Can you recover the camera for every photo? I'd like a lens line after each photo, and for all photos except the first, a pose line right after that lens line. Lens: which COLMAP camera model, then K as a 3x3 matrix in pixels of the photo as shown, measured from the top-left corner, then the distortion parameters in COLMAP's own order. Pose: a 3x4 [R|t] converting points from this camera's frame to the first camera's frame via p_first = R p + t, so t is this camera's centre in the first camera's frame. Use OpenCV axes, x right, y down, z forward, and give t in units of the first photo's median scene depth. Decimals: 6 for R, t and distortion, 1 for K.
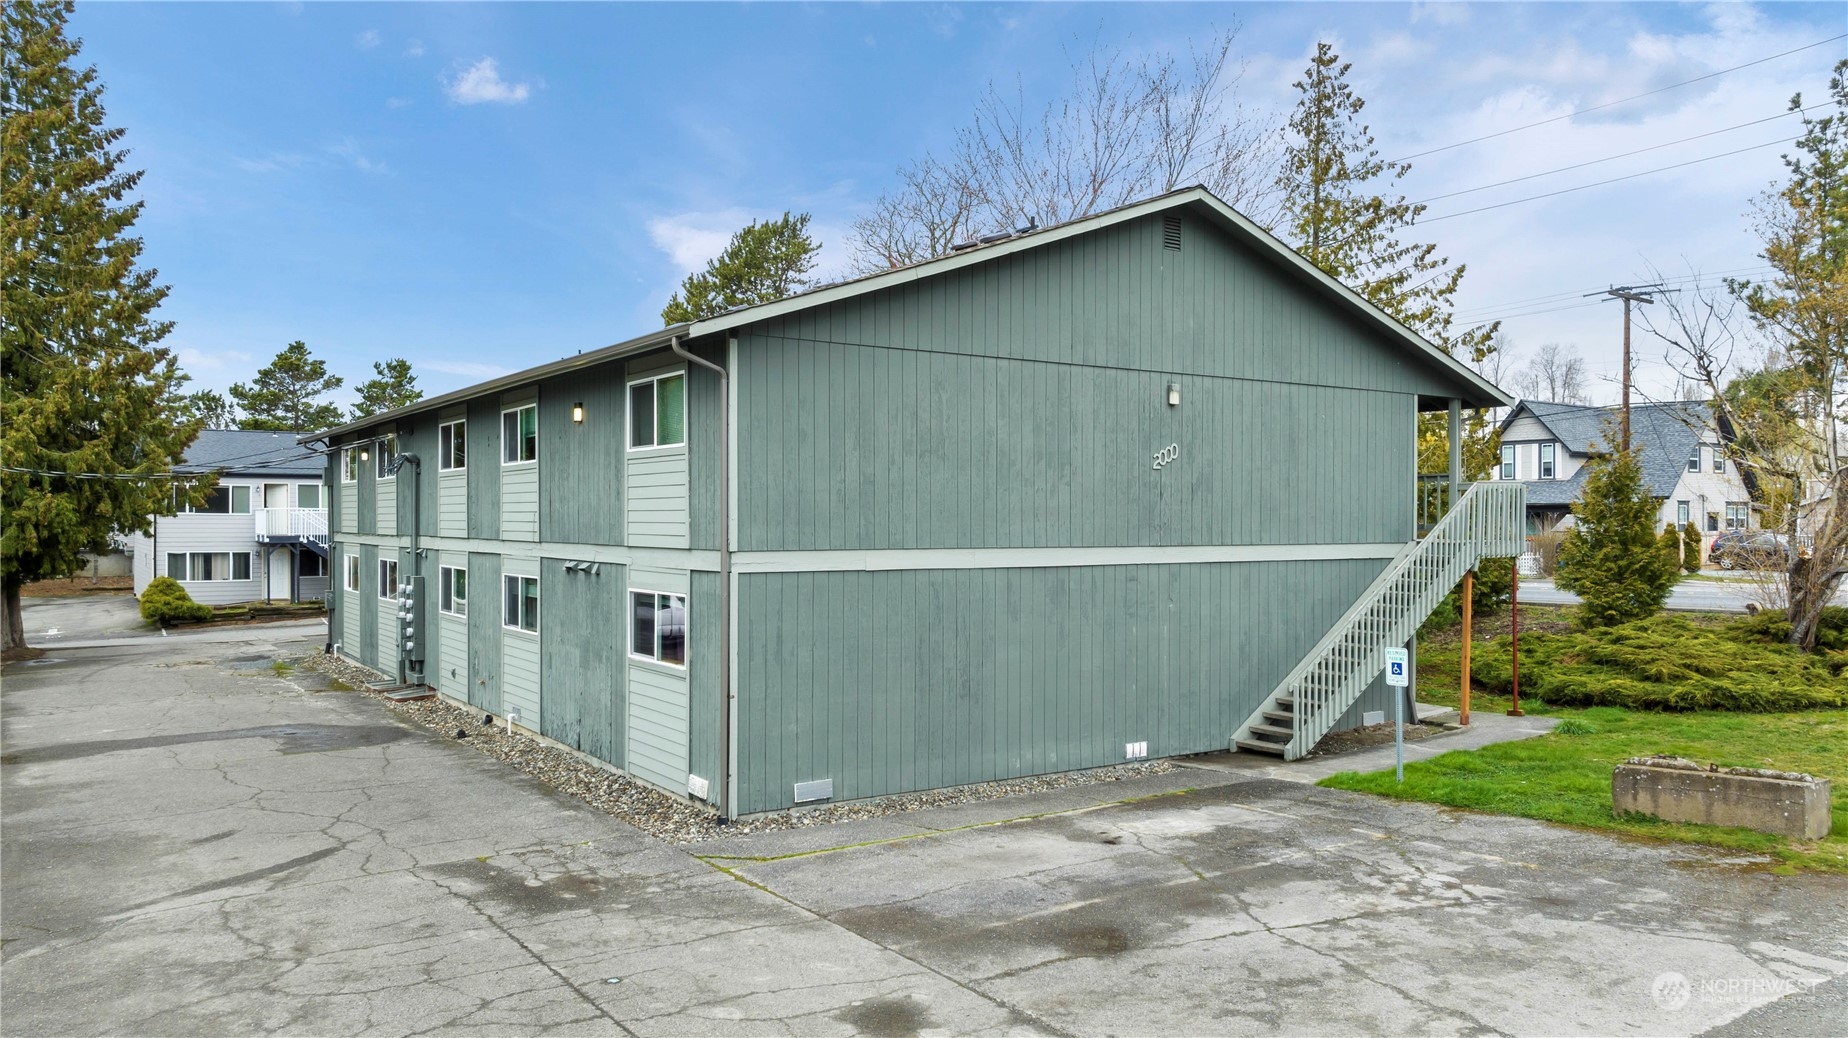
lens RADIAL K [[1329.5, 0, 924.0], [0, 1329.5, 519.0], [0, 0, 1]] dist [-0.001232, -0.000290]
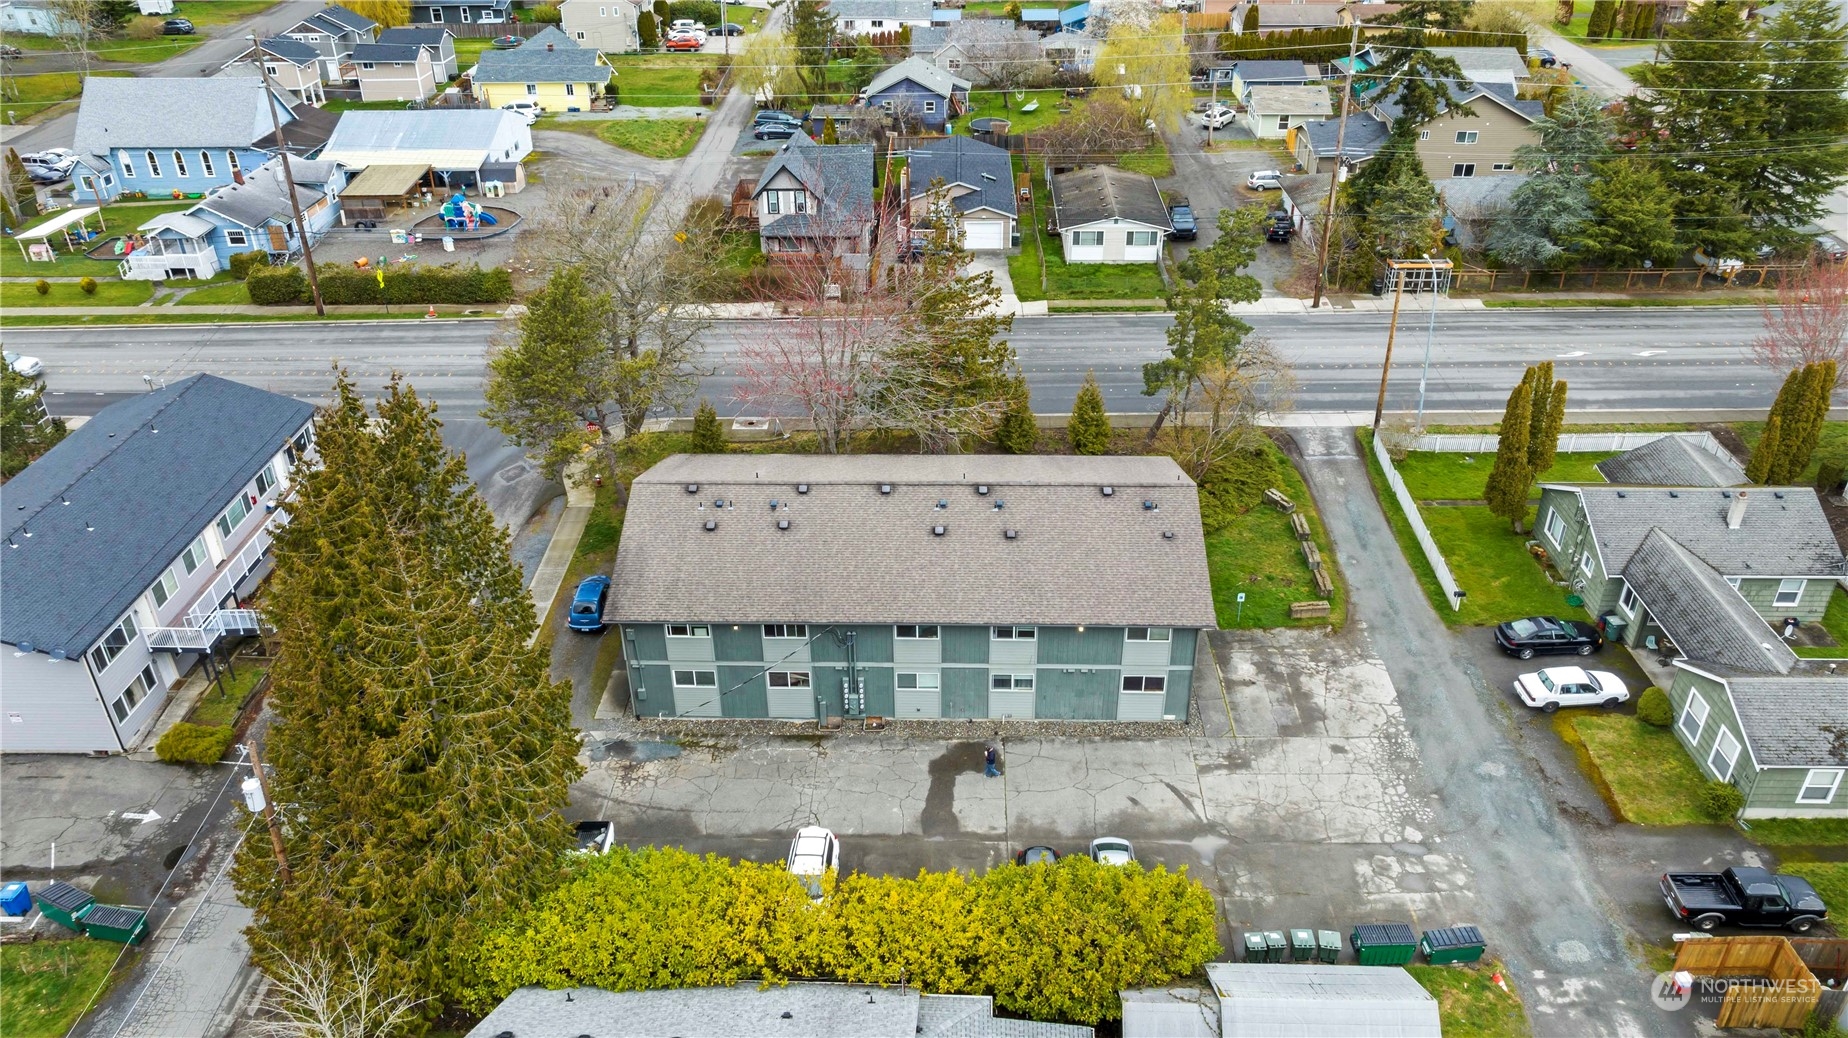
lens RADIAL K [[1329.5, 0, 924.0], [0, 1329.5, 519.0], [0, 0, 1]] dist [-0.001232, -0.000290]
pose [[0.588874, -0.415836, 0.693042, -2.615268], [0.014305, 0.862715, 0.505488, -1.933641], [-0.808098, -0.287755, 0.513979, -0.151751]]
